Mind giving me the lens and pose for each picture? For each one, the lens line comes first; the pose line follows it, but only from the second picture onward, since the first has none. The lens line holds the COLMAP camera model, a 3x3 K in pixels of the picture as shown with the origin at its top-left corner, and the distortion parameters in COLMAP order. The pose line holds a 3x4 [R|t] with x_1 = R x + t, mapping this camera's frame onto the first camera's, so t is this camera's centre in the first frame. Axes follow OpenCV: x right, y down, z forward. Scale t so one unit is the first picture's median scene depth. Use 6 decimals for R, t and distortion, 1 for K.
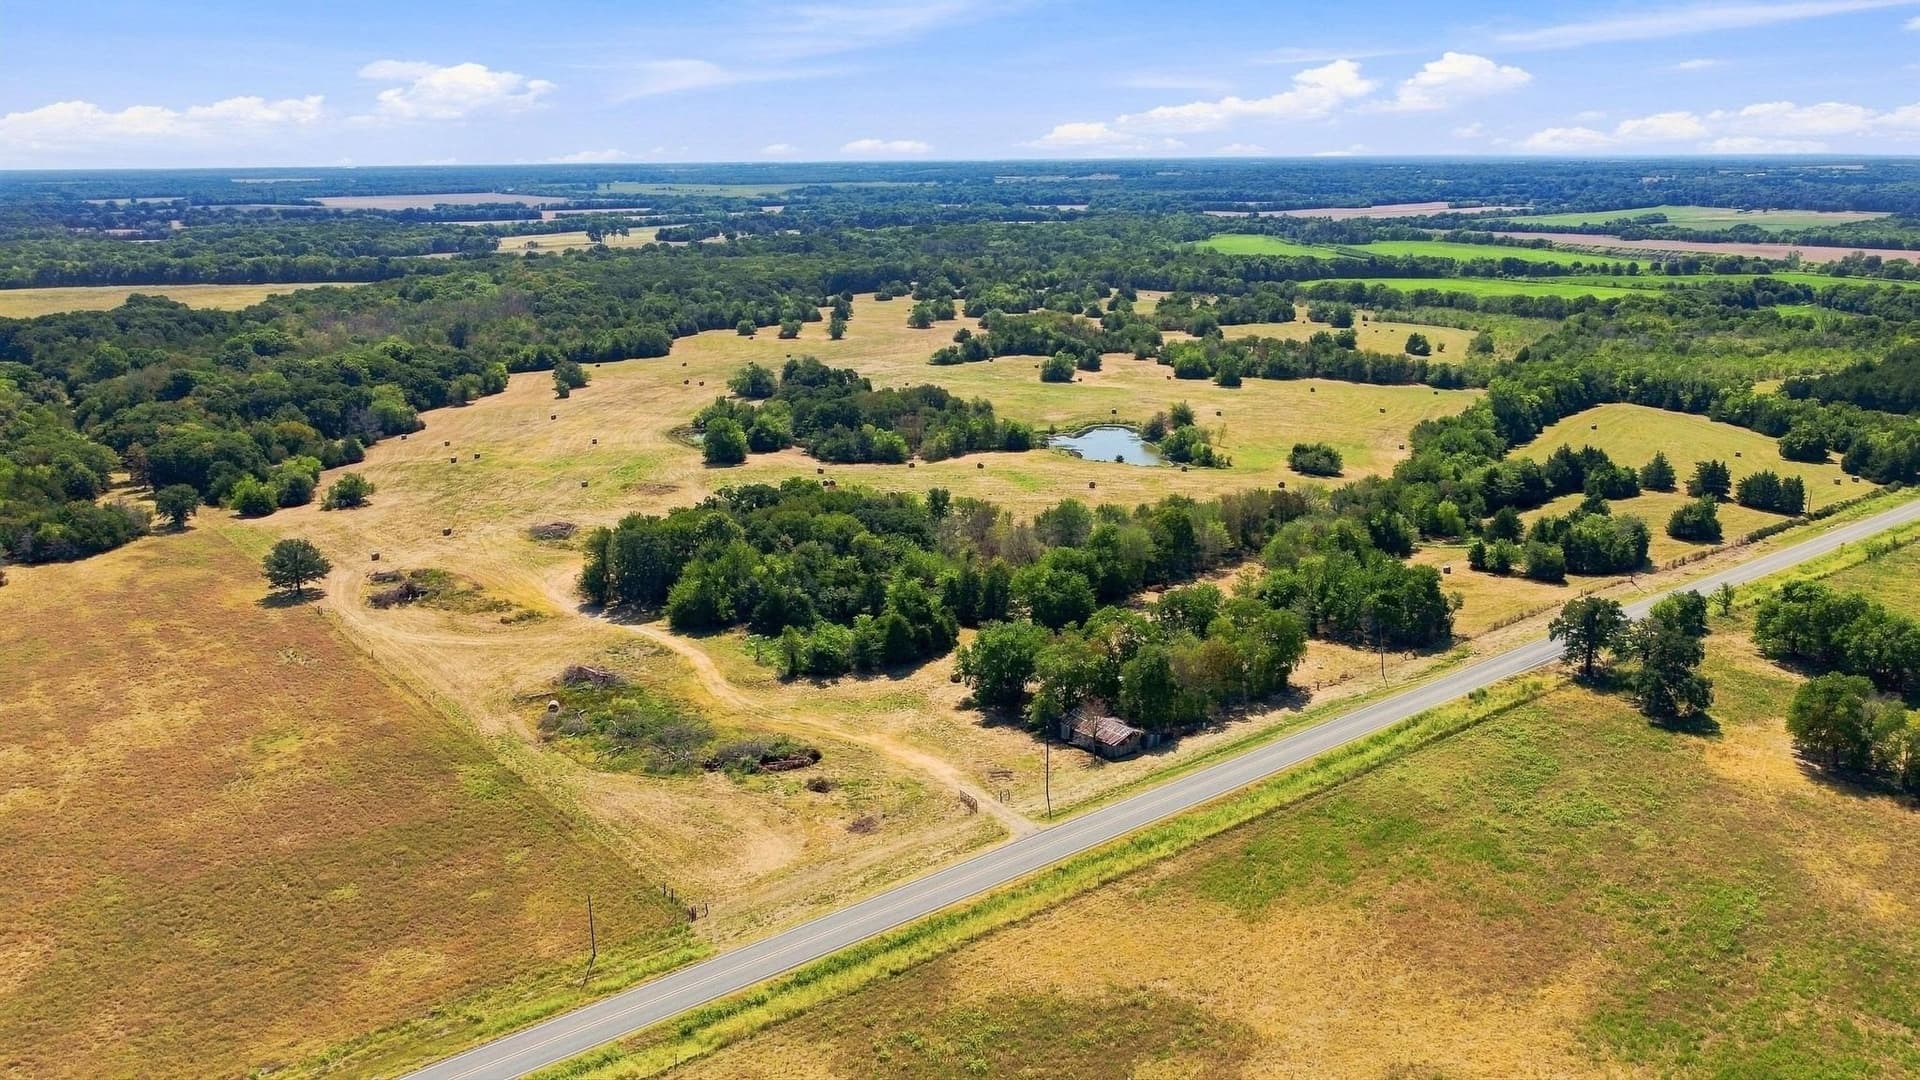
lens RADIAL K [[1480.0, 0, 960.0], [0, 1480.0, 540.0], [0, 0, 1]] dist [0.005189, -0.011773]
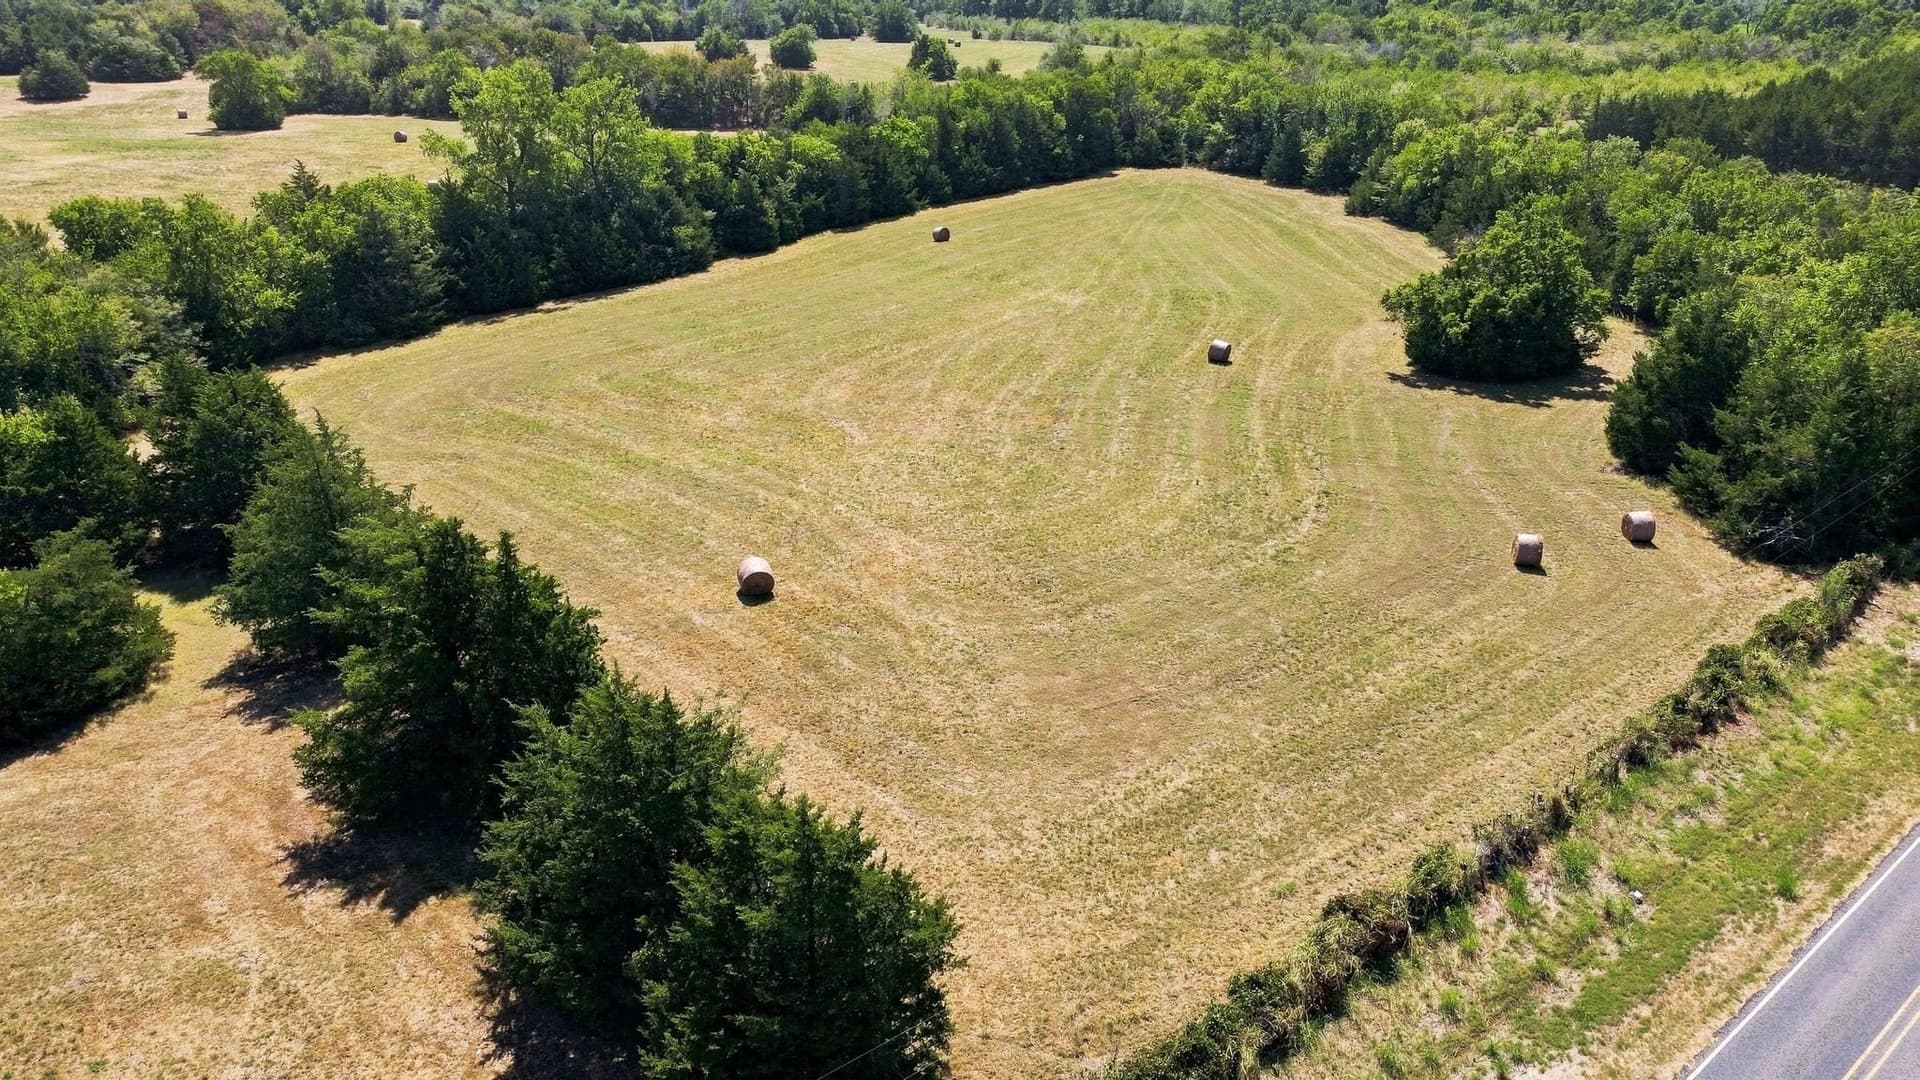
lens RADIAL K [[1480.0, 0, 960.0], [0, 1480.0, 540.0], [0, 0, 1]] dist [0.005189, -0.011773]
pose [[0.999829, -0.007742, 0.016806, 0.198694], [0.005421, 0.990968, 0.133991, -0.025085], [-0.017691, -0.133877, 0.990840, 0.314142]]
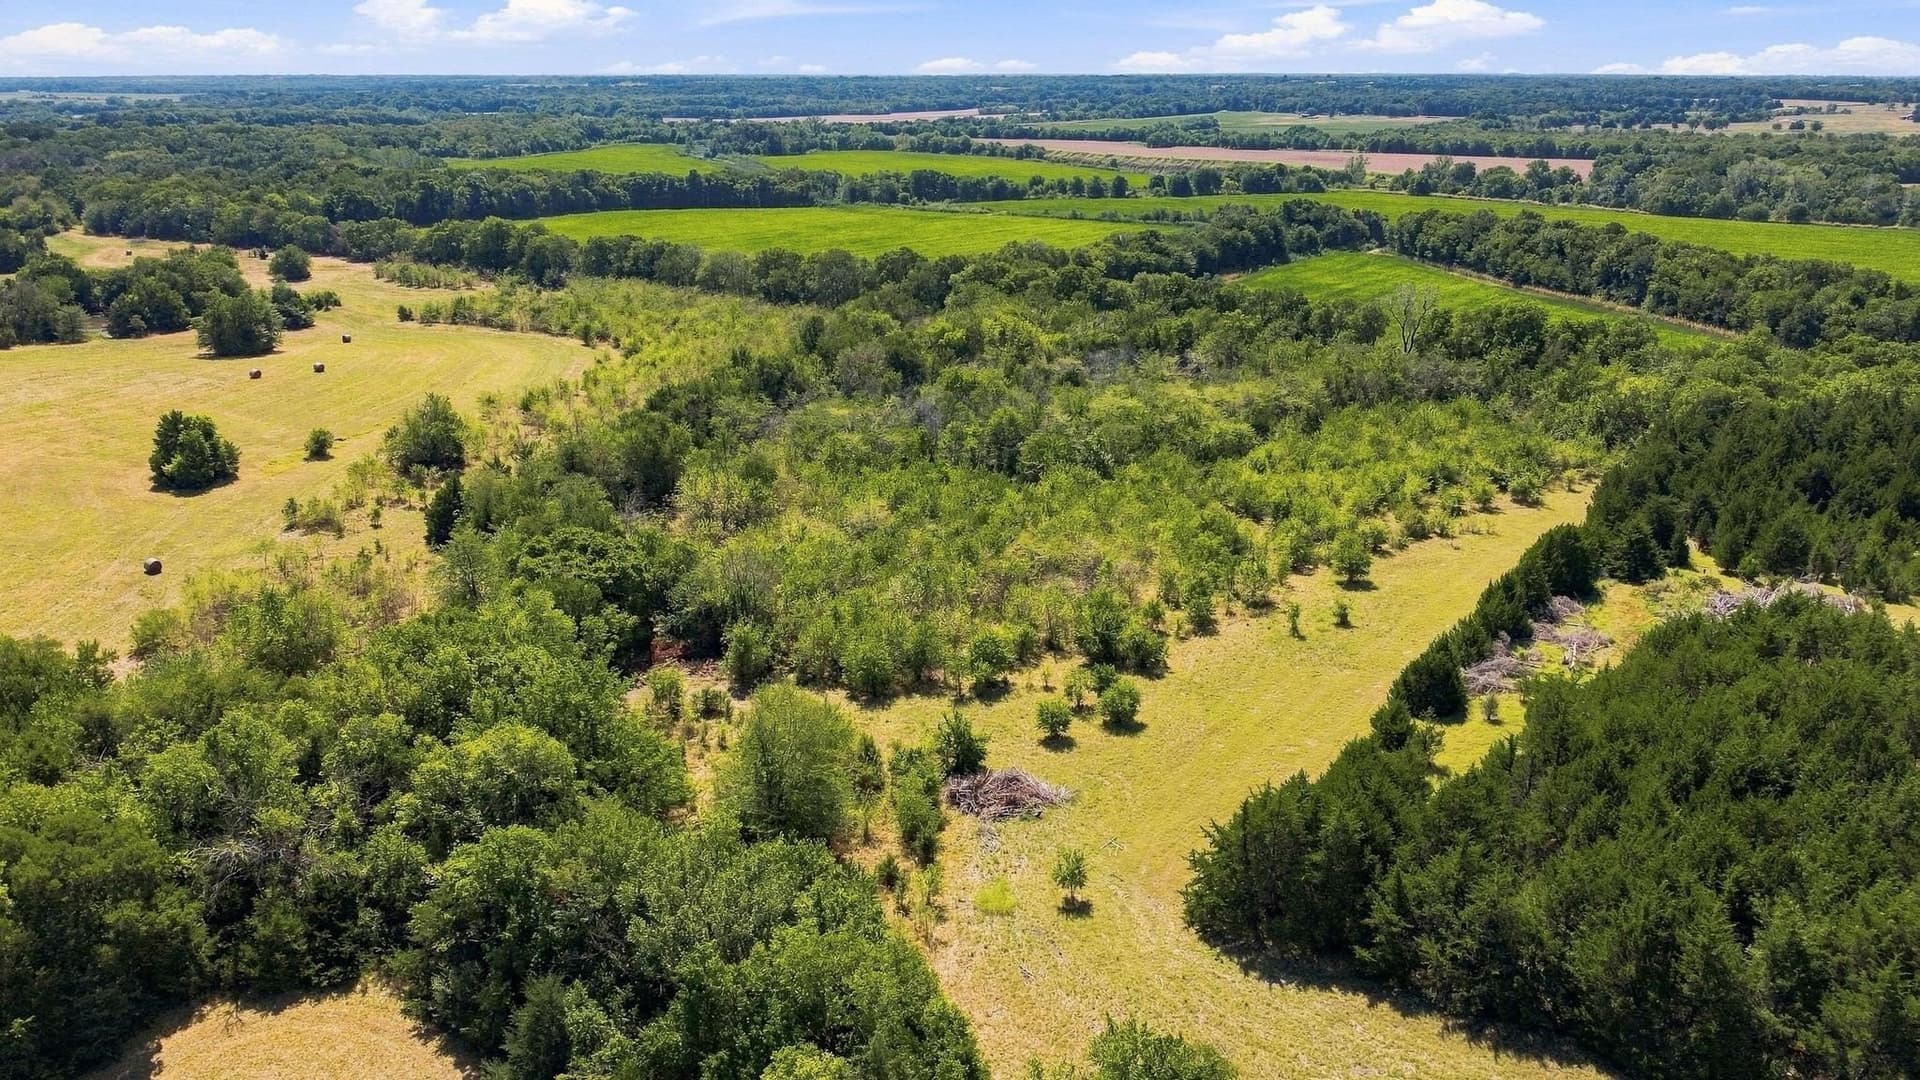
lens RADIAL K [[1512.1, 0, 960.0], [0, 1512.1, 540.0], [0, 0, 1]] dist [-0.004321, -0.005176]
pose [[0.969611, -0.066723, 0.235377, 0.248623], [0.056199, 0.997109, 0.051147, -0.077501], [-0.238109, -0.036365, 0.970557, 0.428042]]
